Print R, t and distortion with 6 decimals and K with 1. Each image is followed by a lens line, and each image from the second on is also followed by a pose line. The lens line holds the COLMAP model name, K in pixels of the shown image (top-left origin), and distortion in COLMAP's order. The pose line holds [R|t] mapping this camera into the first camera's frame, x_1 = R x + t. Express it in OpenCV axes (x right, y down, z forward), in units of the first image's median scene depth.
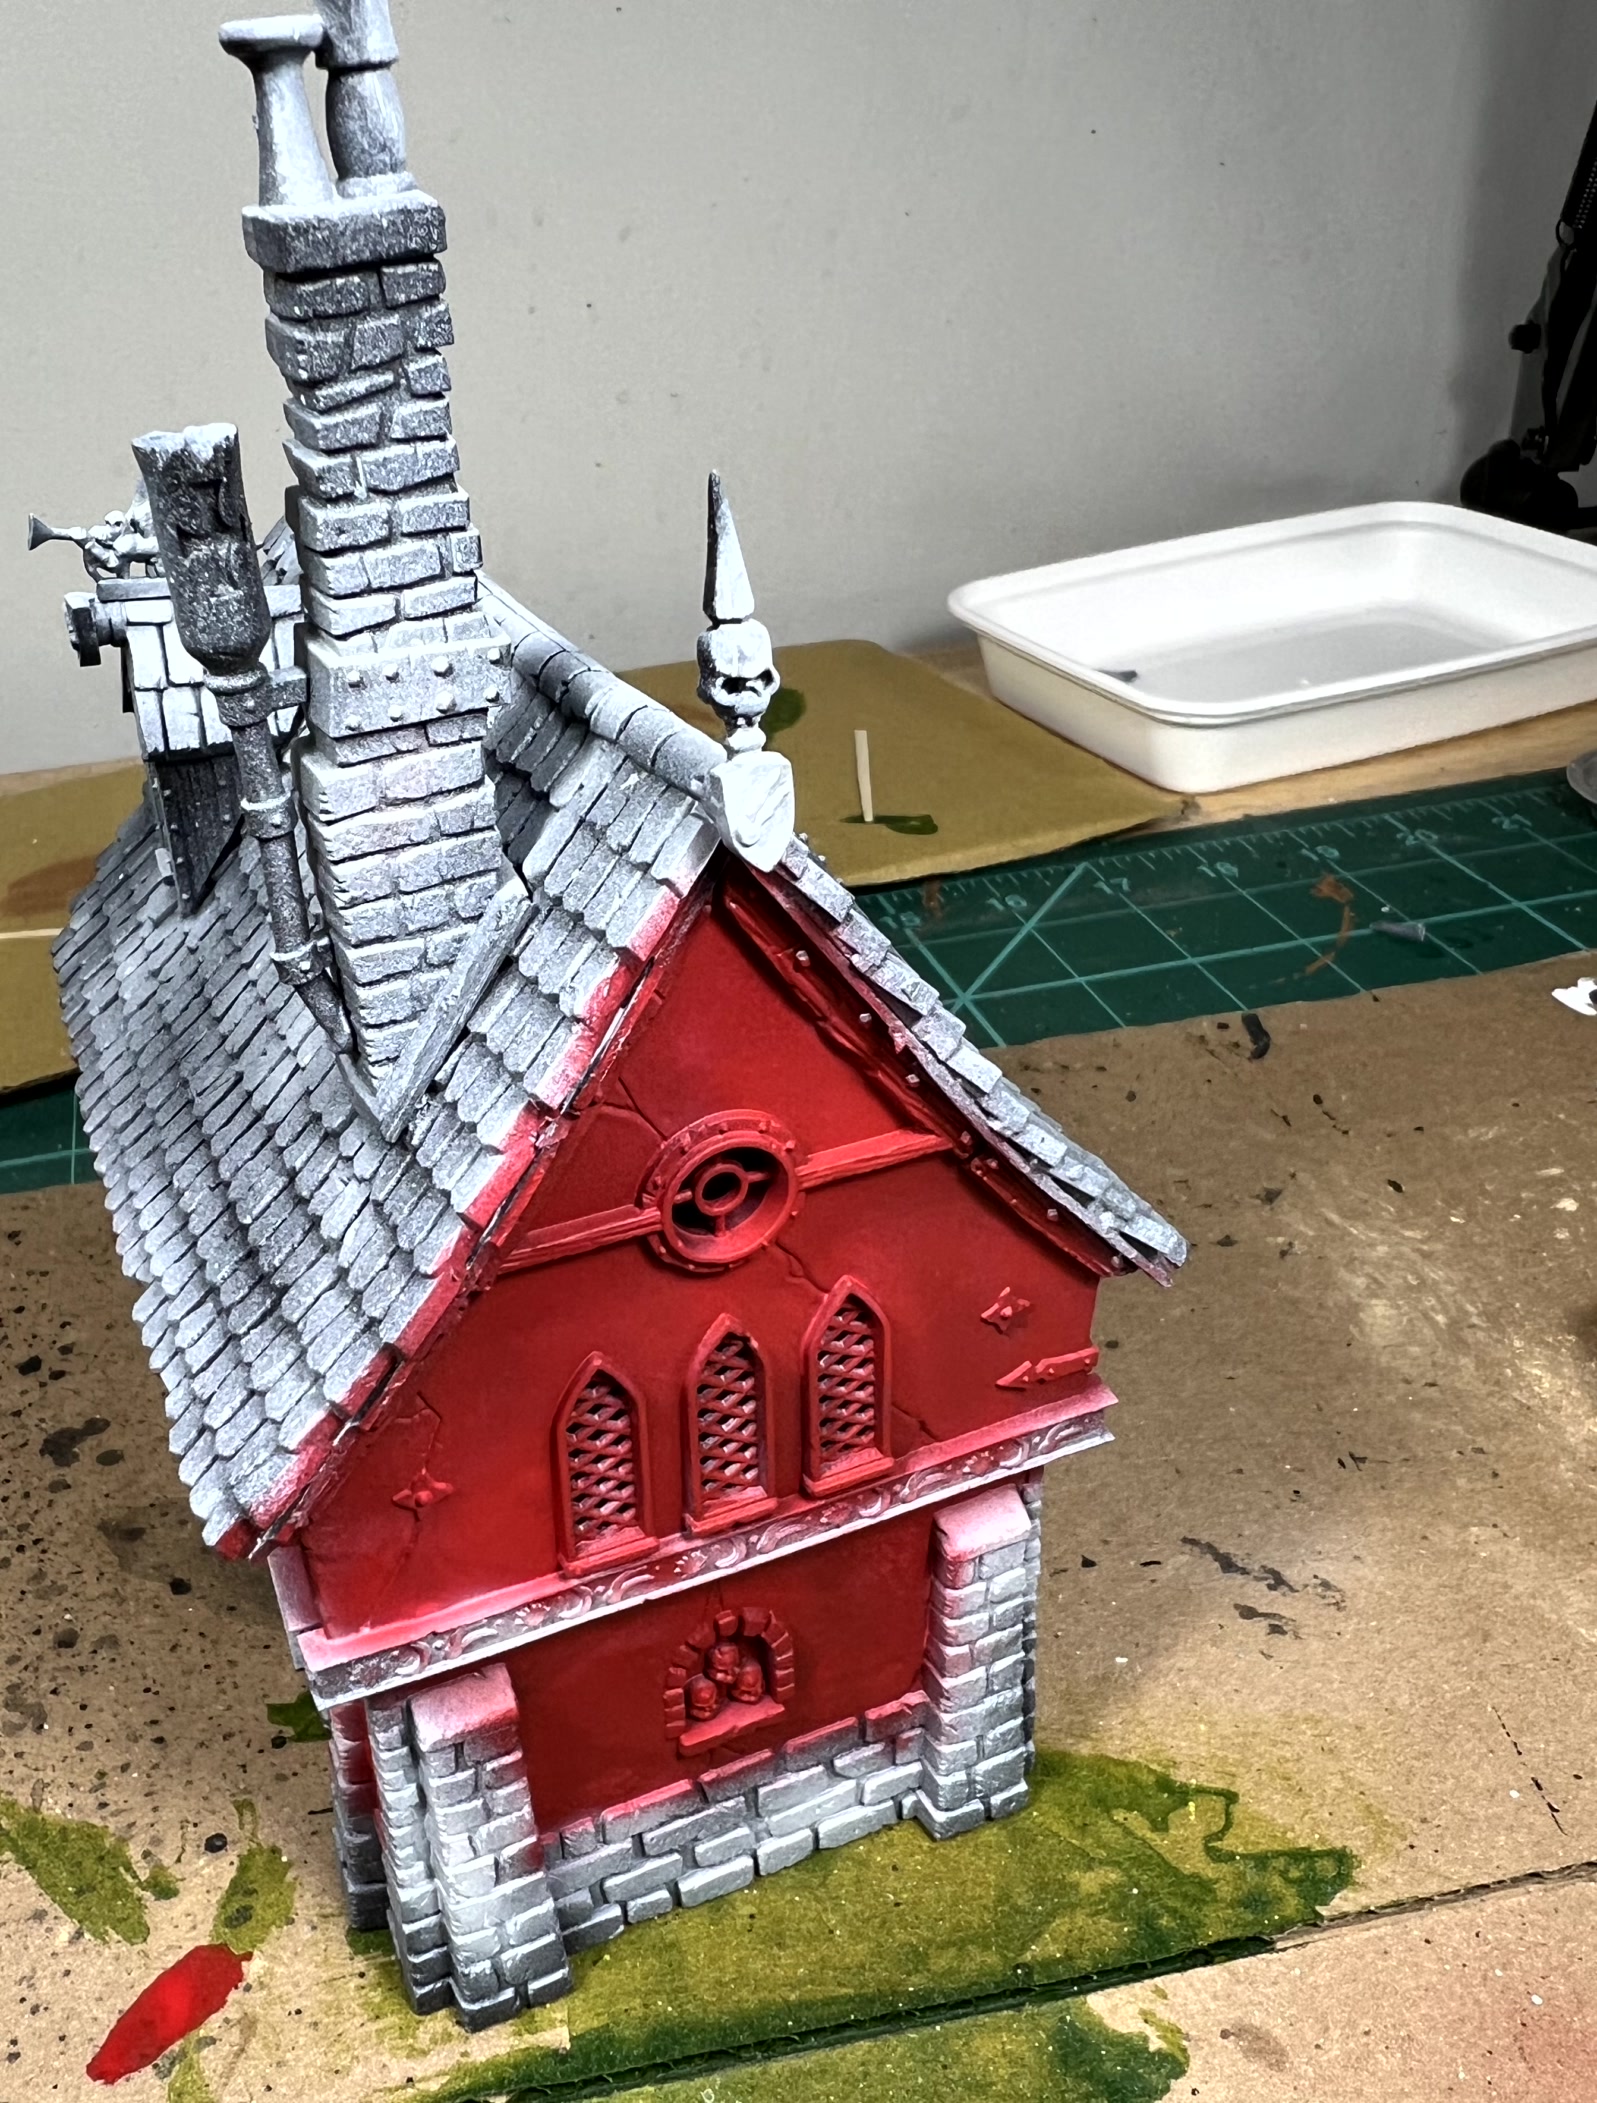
lens RADIAL K [[1806.3, 0, 639.1], [0, 1806.3, 1115.5], [0, 0, 1]] dist [0.001630, -0.007810]
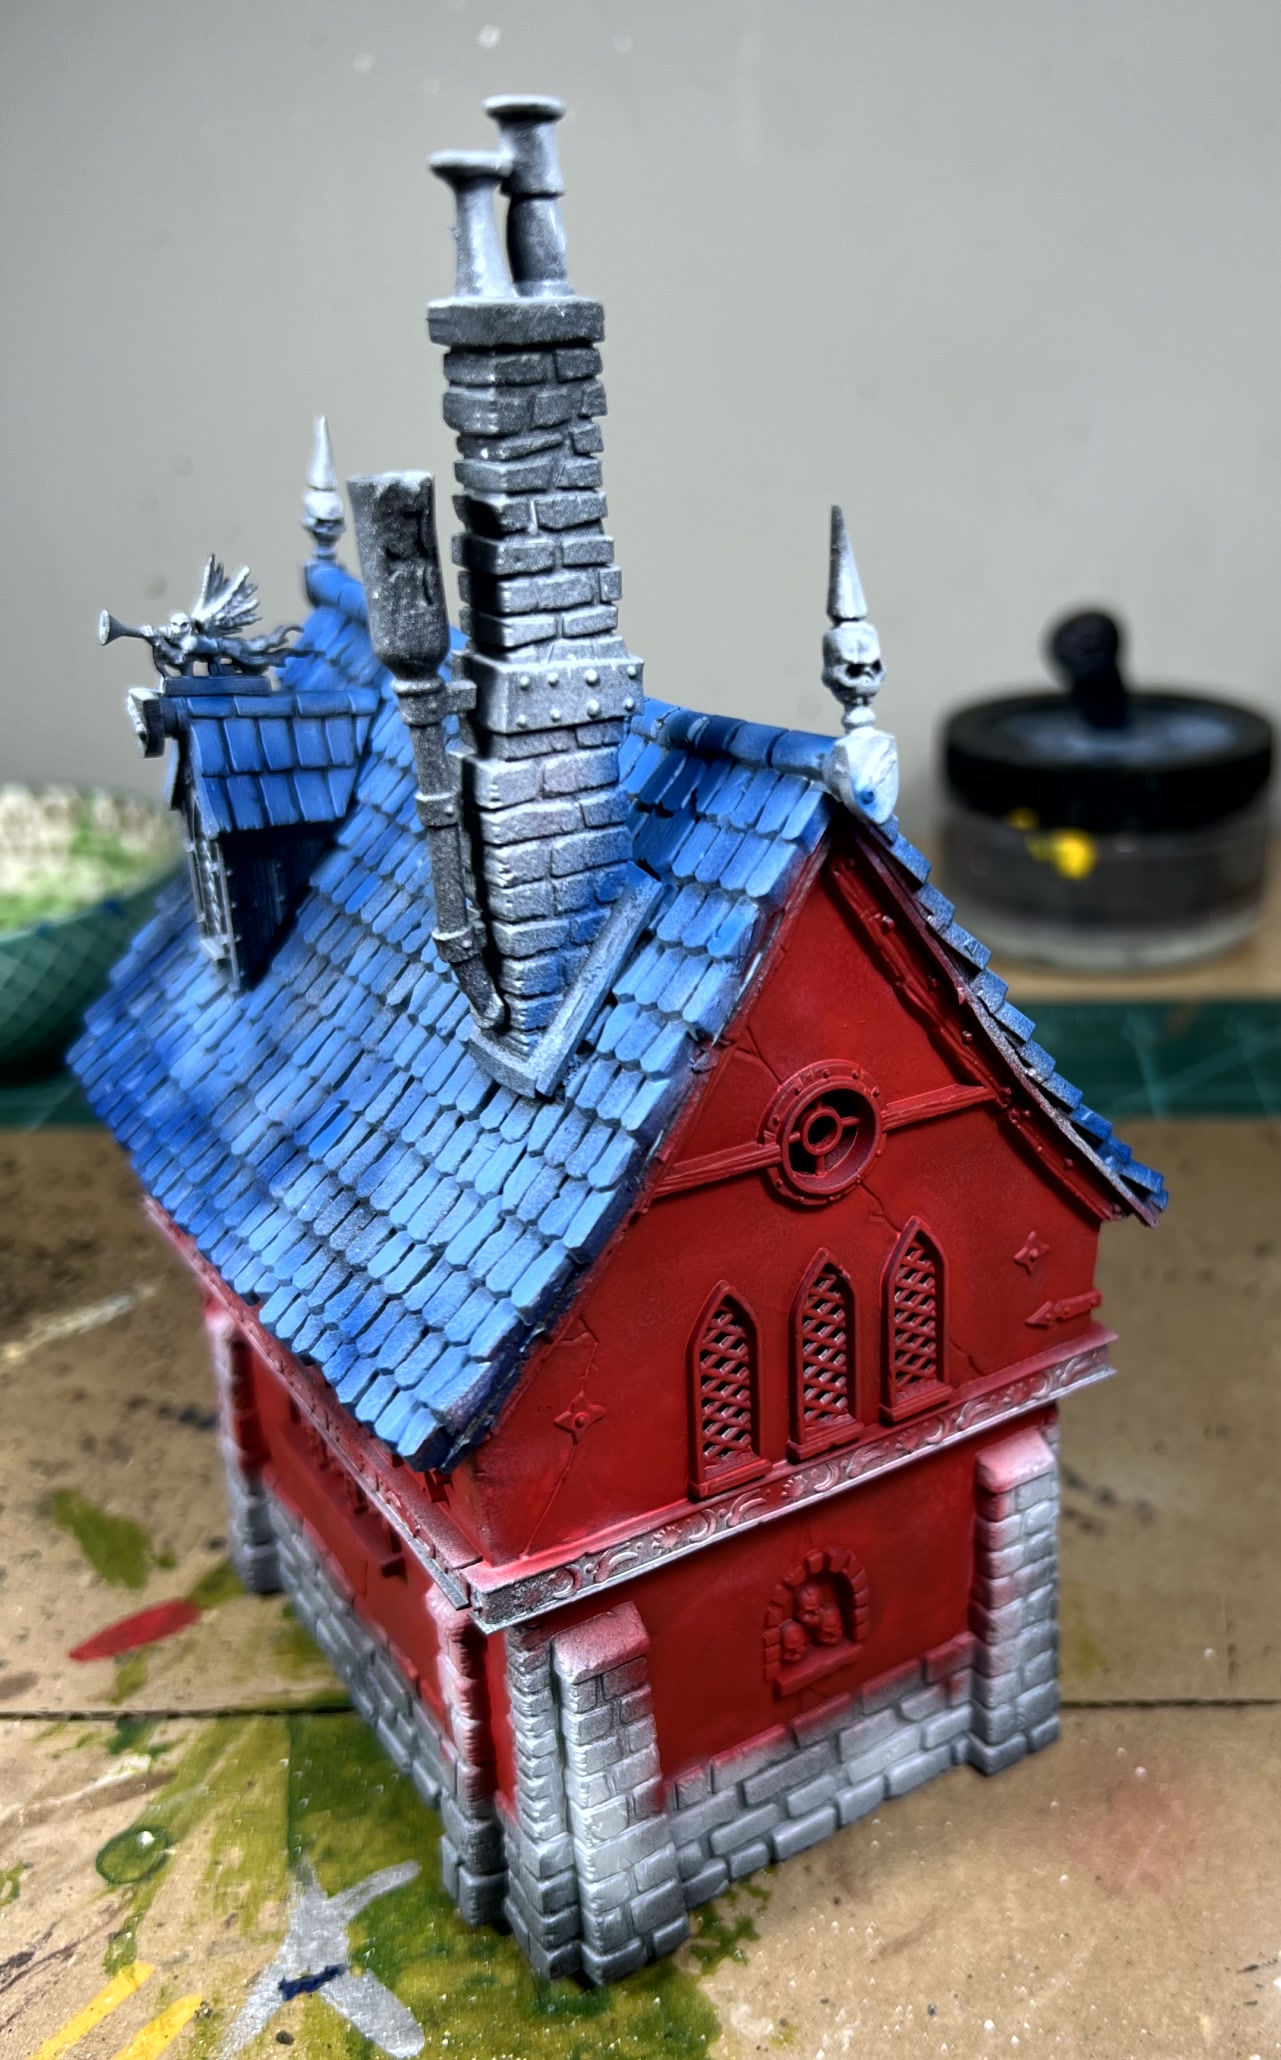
lens RADIAL K [[1826.6, 0, 919.4], [0, 1826.6, 1226.7], [0, 0, 1]] dist [0.044109, -0.141016]
pose [[0.964593, -0.061339, 0.256513, -0.204959], [0.085949, 0.992594, -0.085847, 0.211594], [-0.249347, 0.104855, 0.962721, -0.179245]]
